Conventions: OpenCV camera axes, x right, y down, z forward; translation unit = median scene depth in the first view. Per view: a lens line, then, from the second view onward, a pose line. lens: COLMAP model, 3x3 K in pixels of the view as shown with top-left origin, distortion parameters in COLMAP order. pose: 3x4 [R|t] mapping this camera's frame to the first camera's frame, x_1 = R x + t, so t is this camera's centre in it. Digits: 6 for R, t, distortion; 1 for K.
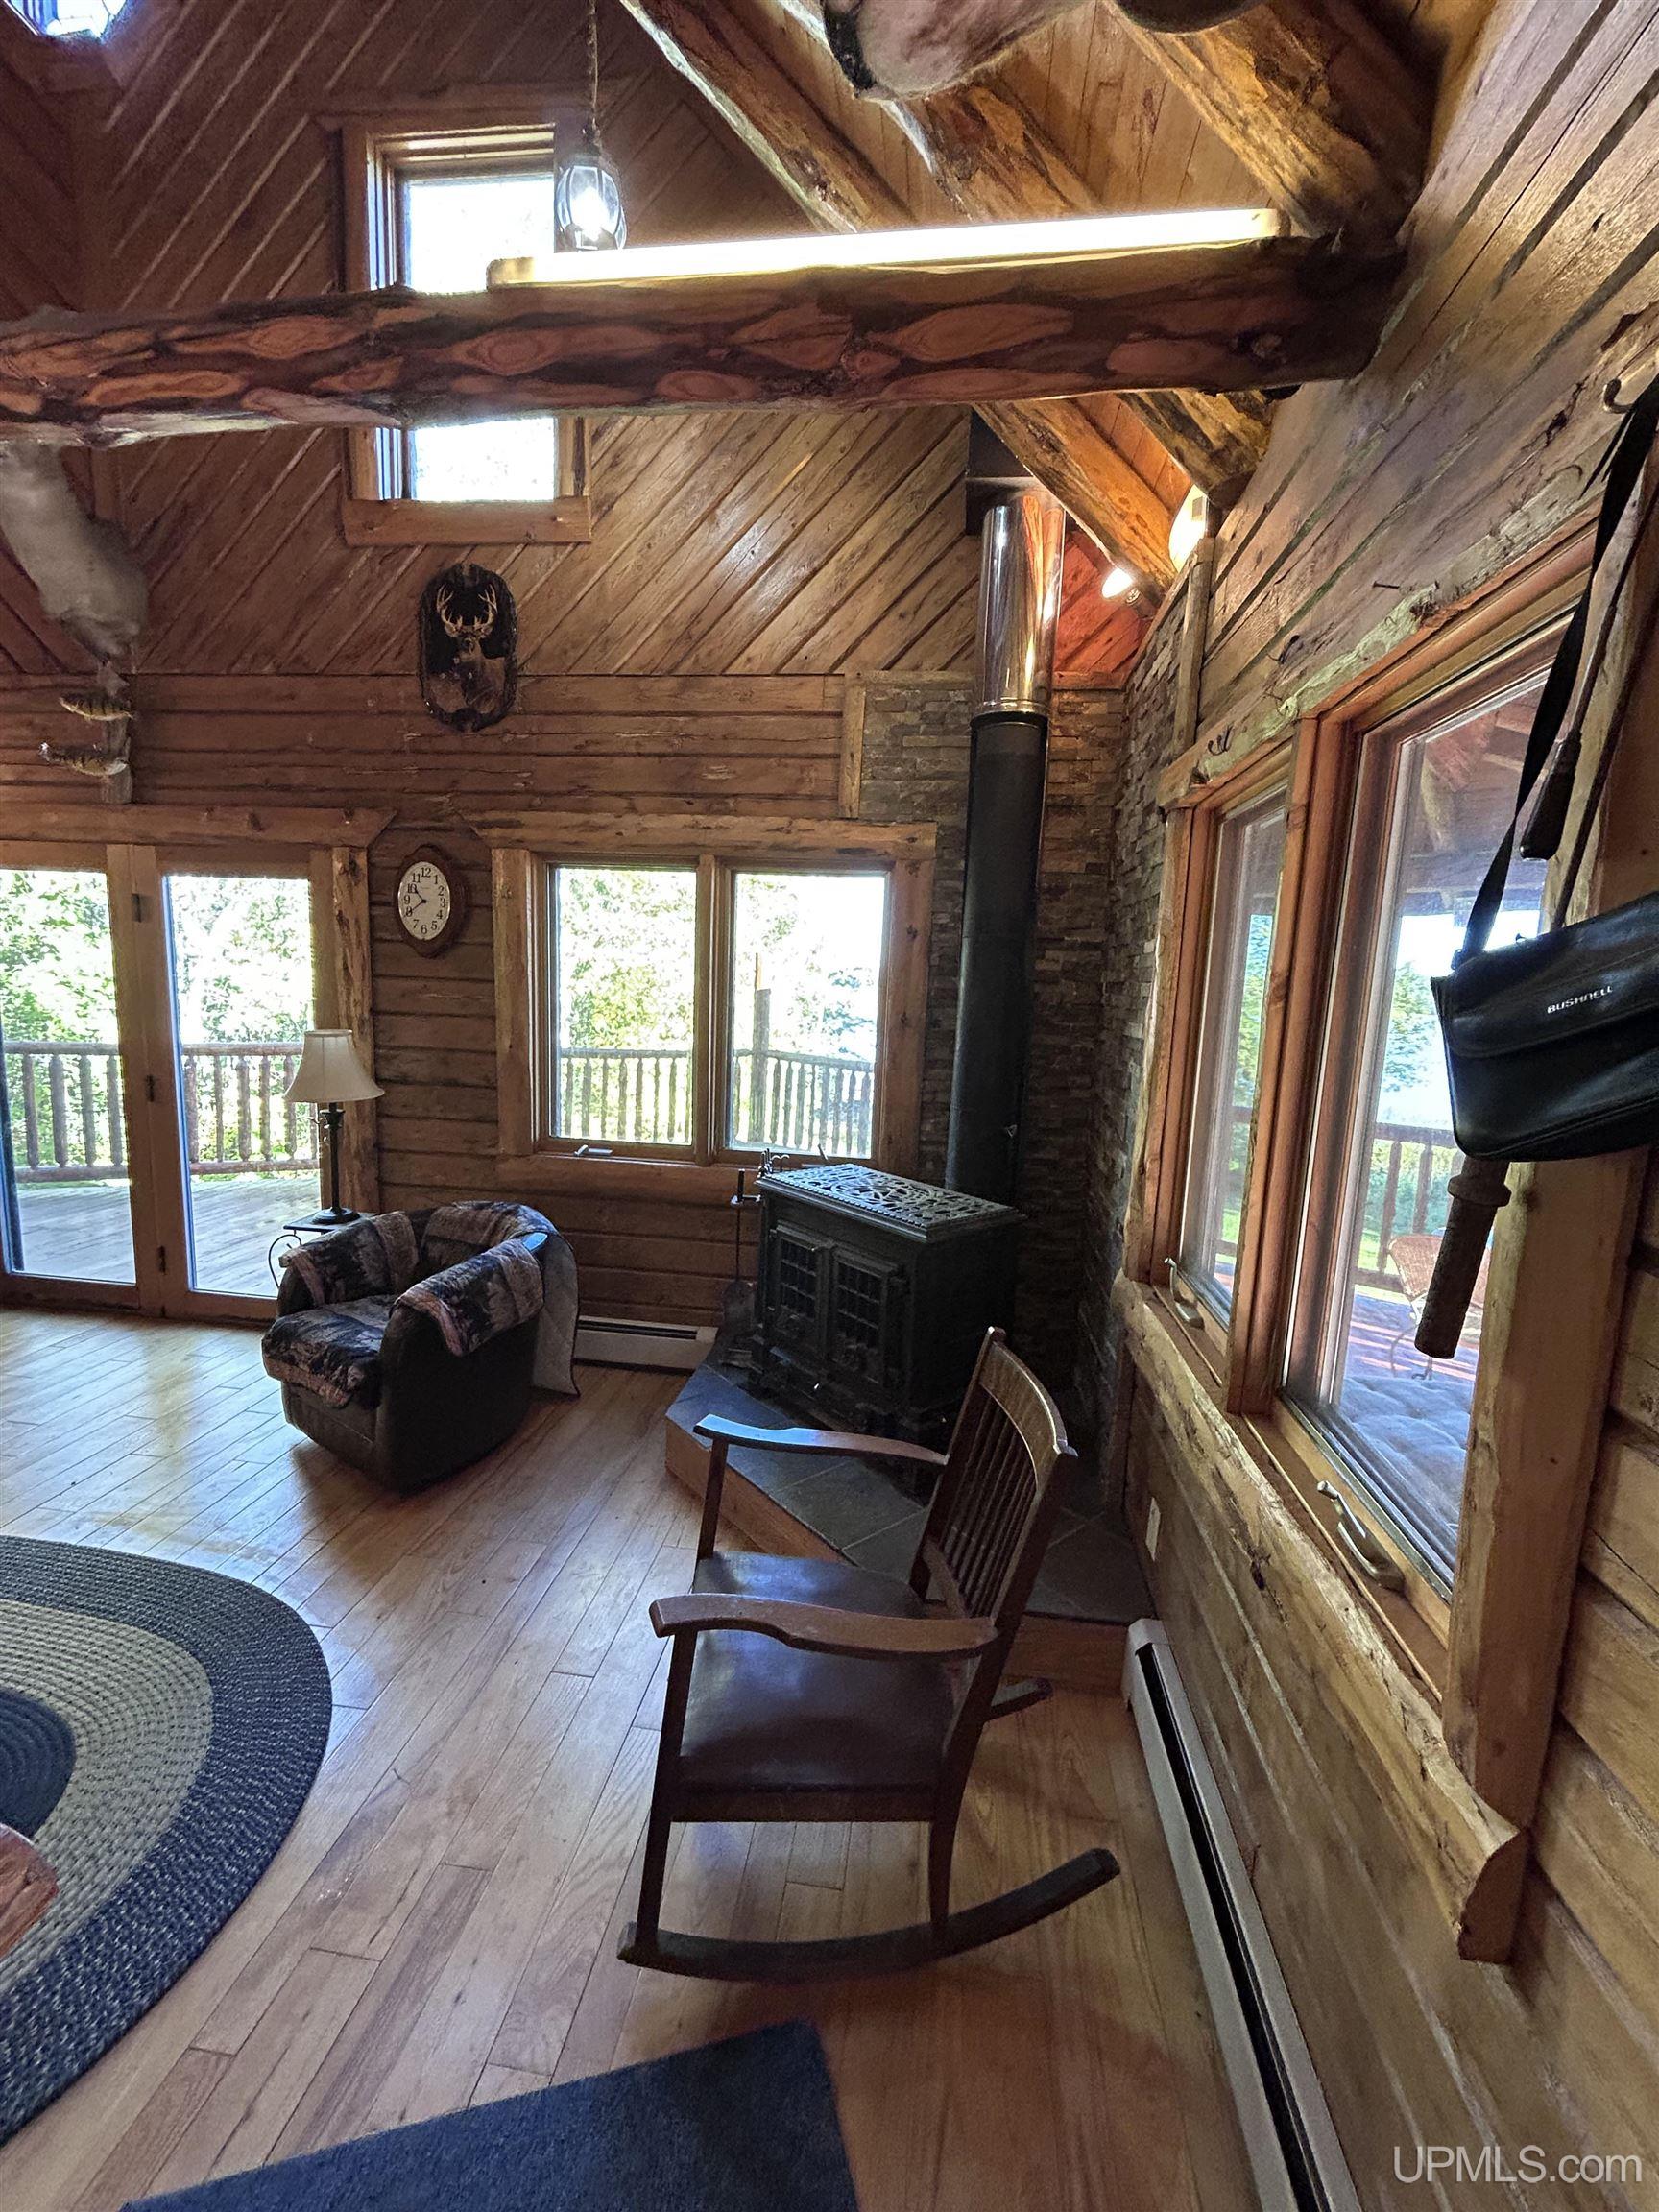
lens RADIAL K [[896.8, 0, 831.8], [0, 896.8, 1104.1], [0, 0, 1]] dist [-0.000271, -0.000087]
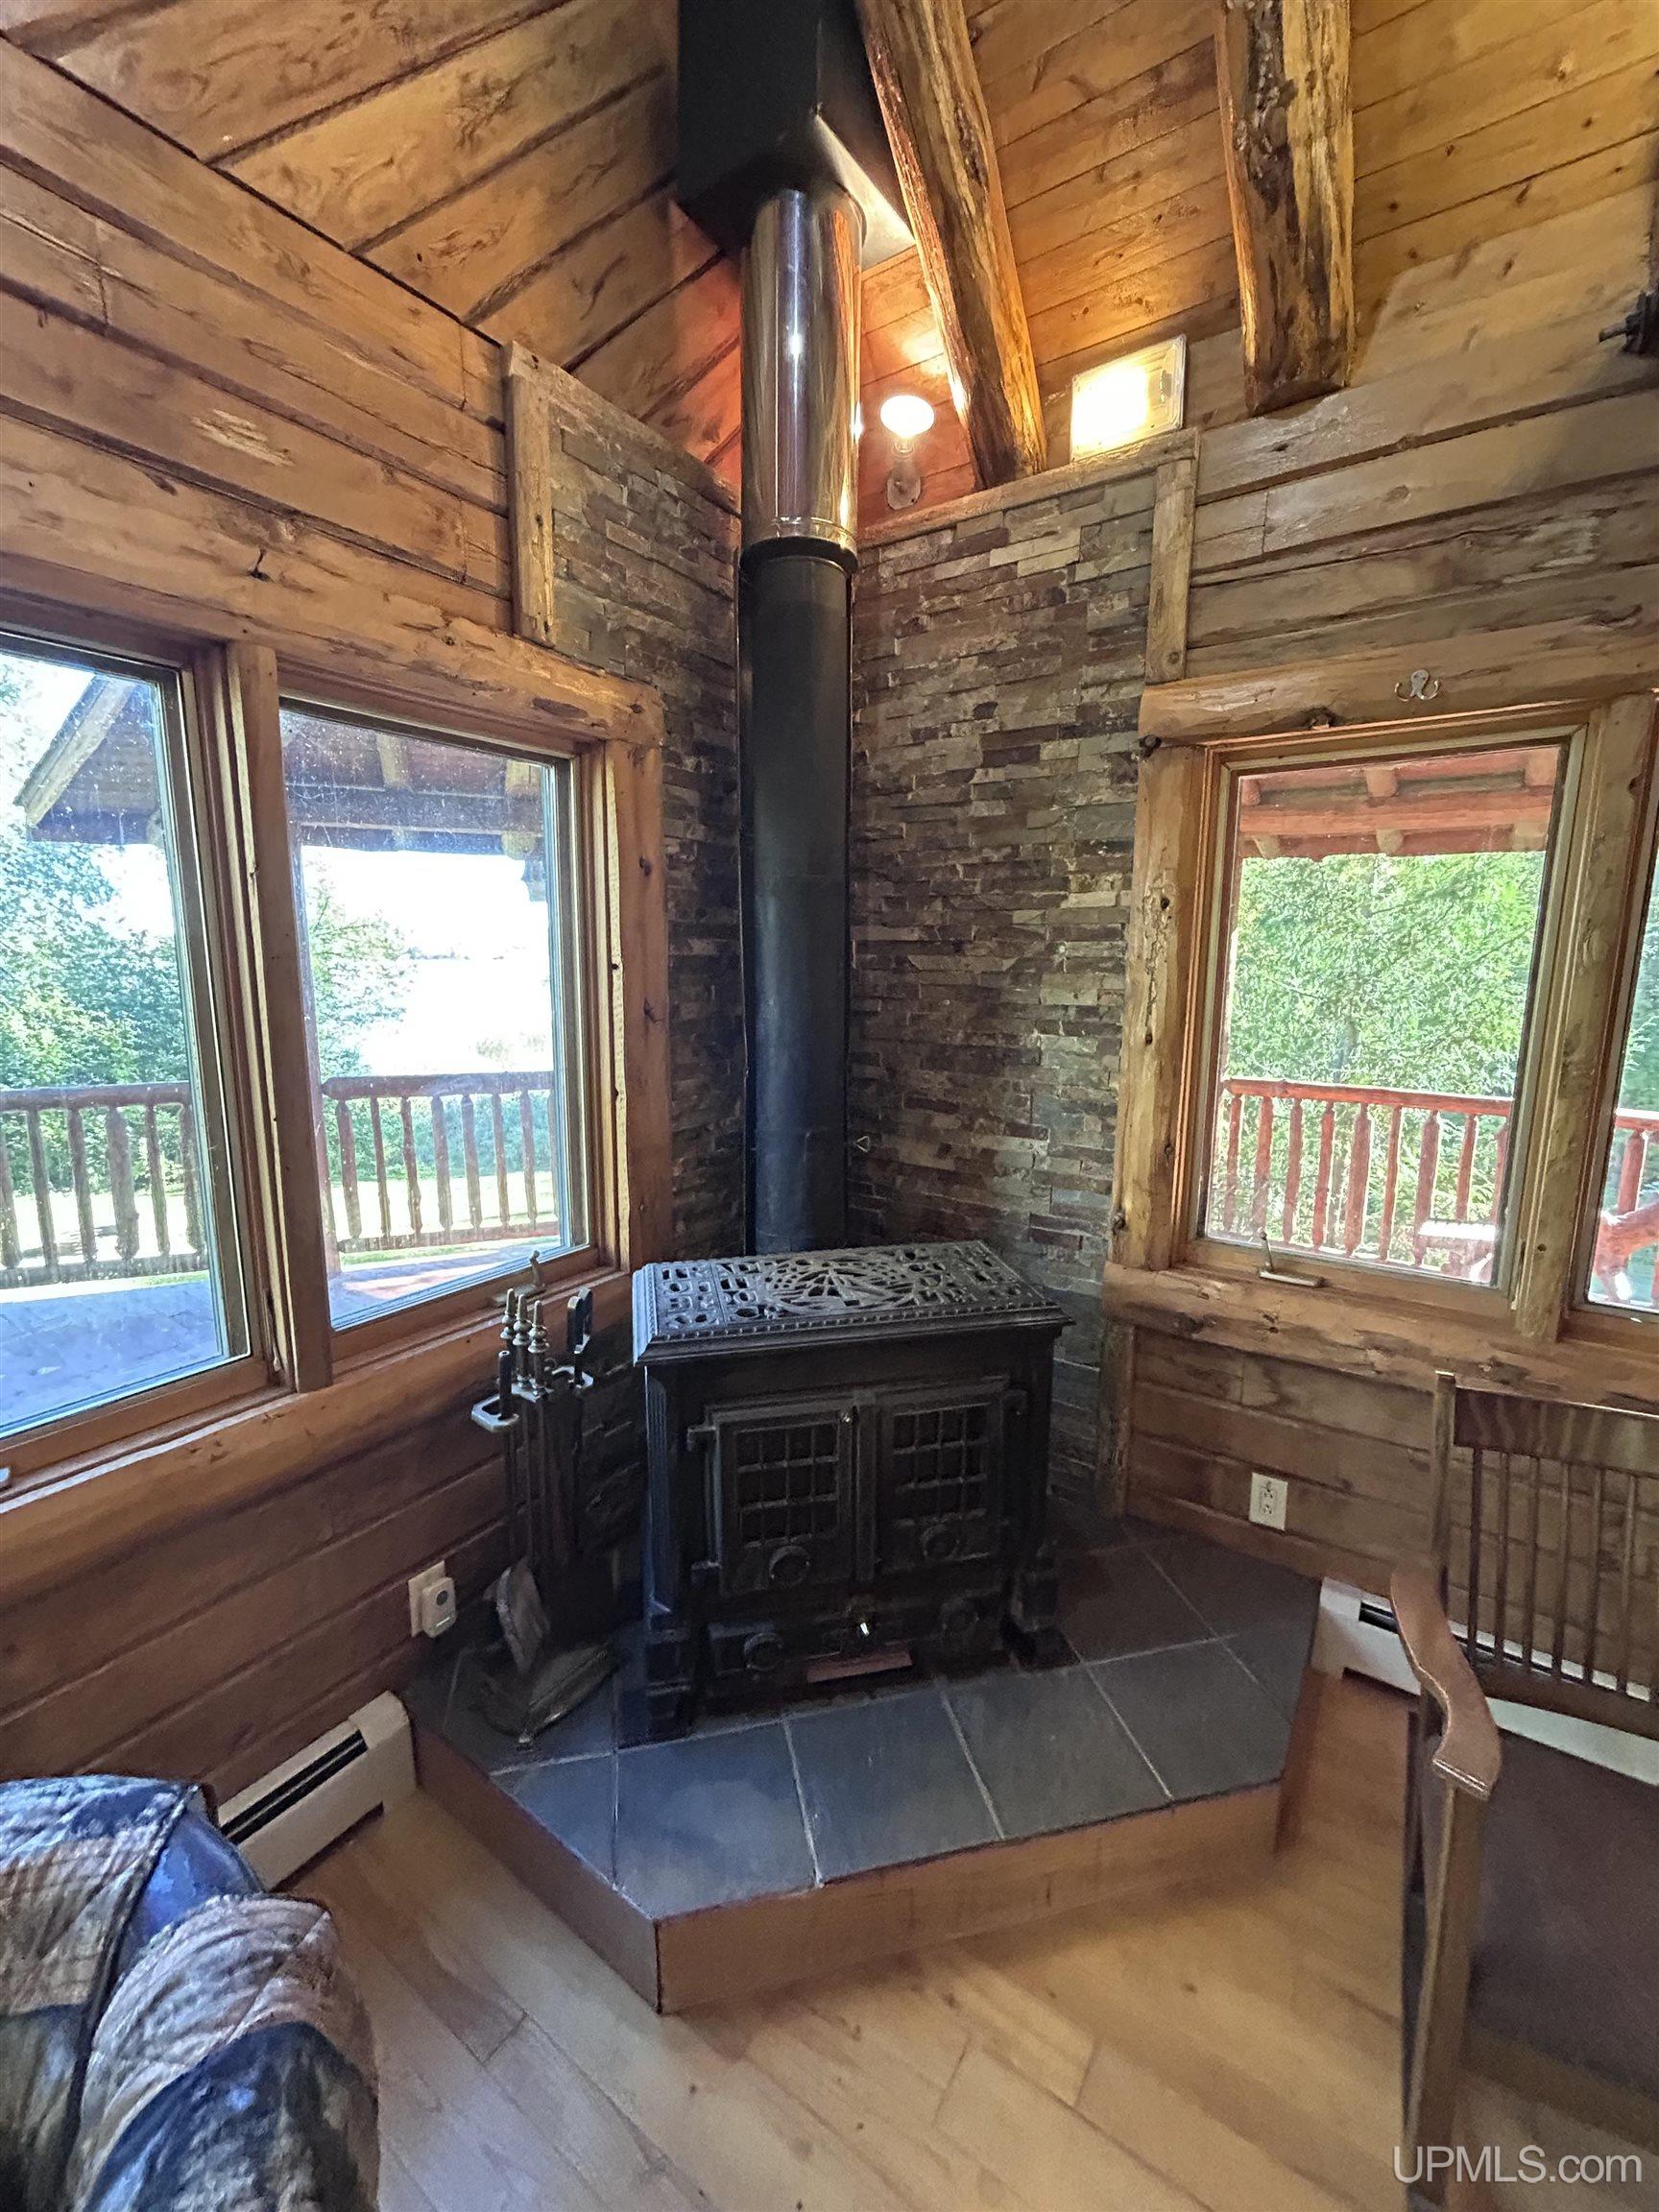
lens RADIAL K [[896.8, 0, 828.1], [0, 896.8, 1108.1], [0, 0, 1]] dist [-0.000271, -0.000087]
pose [[0.466953, -0.192561, 0.863062, -0.407370], [0.137331, 0.979952, 0.144339, -0.101218], [-0.873553, 0.051125, 0.484036, 0.600111]]
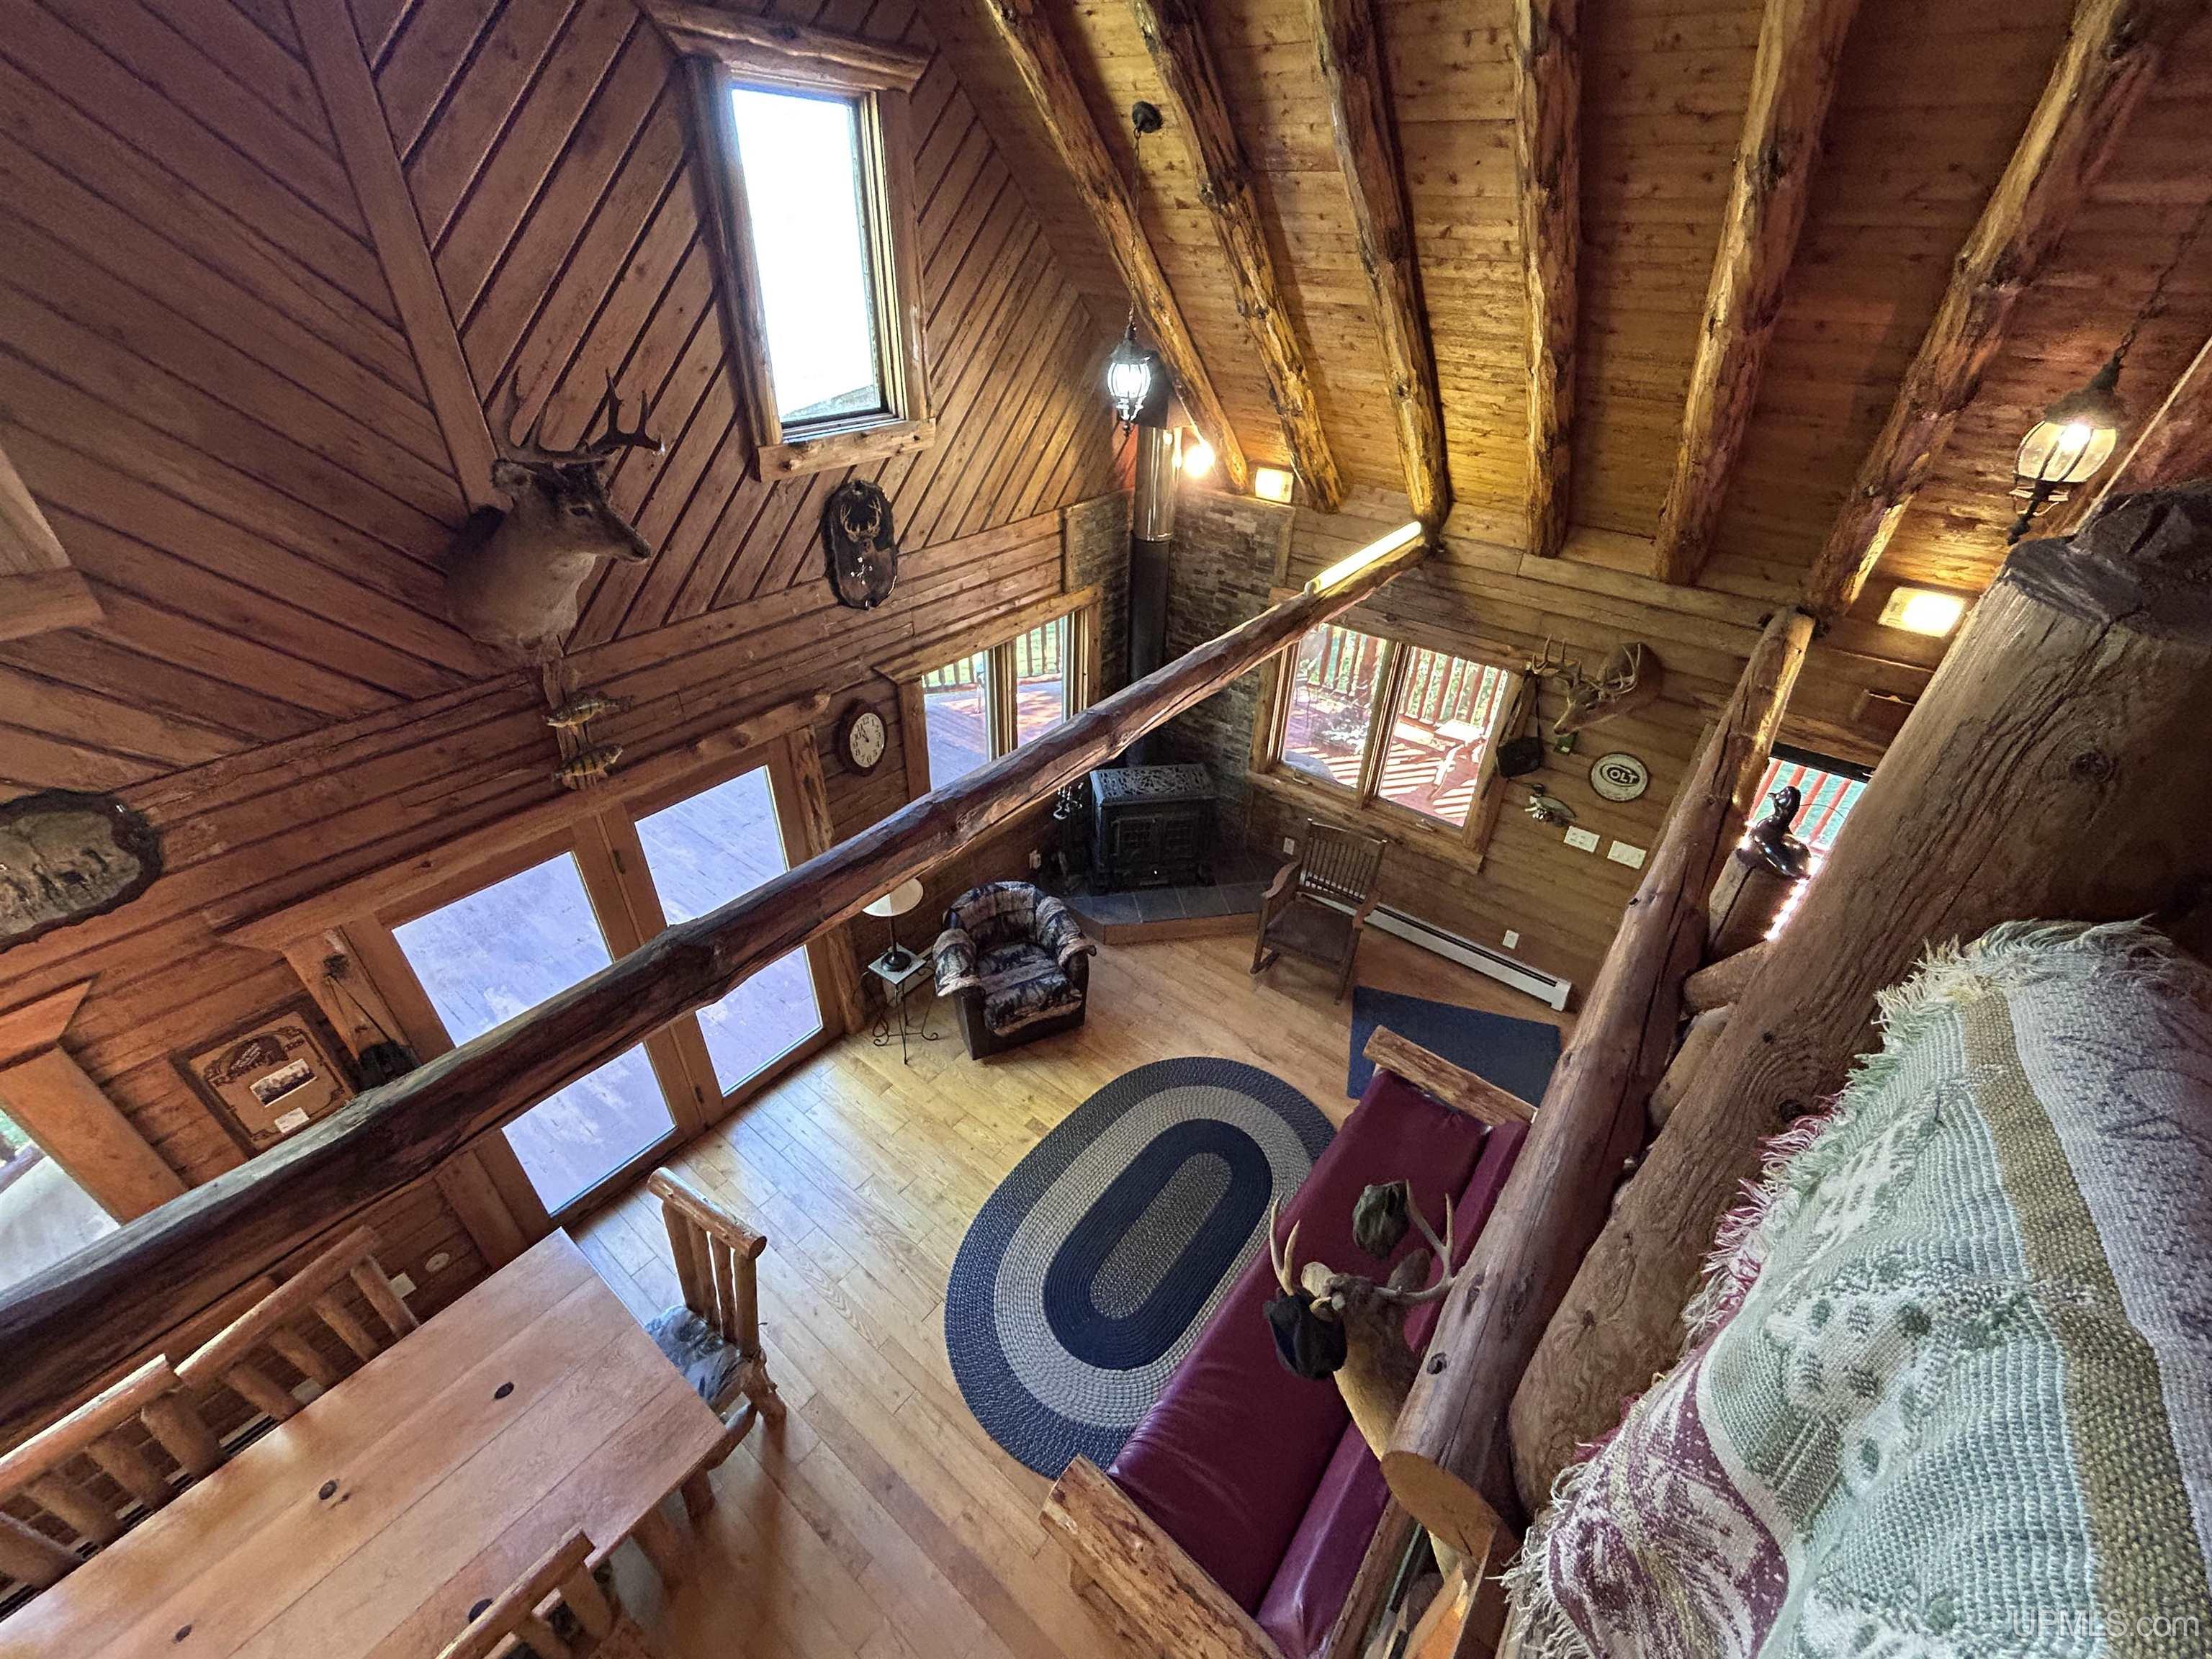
lens RADIAL K [[896.8, 0, 1104.0], [0, 896.8, 823.8], [0, 0, 1]] dist [-0.000271, -0.000087]
pose [[0.516508, -0.503944, 0.692286, -1.314391], [0.115607, 0.842116, 0.526759, -0.818142], [-0.848443, -0.192042, 0.493219, 0.032805]]
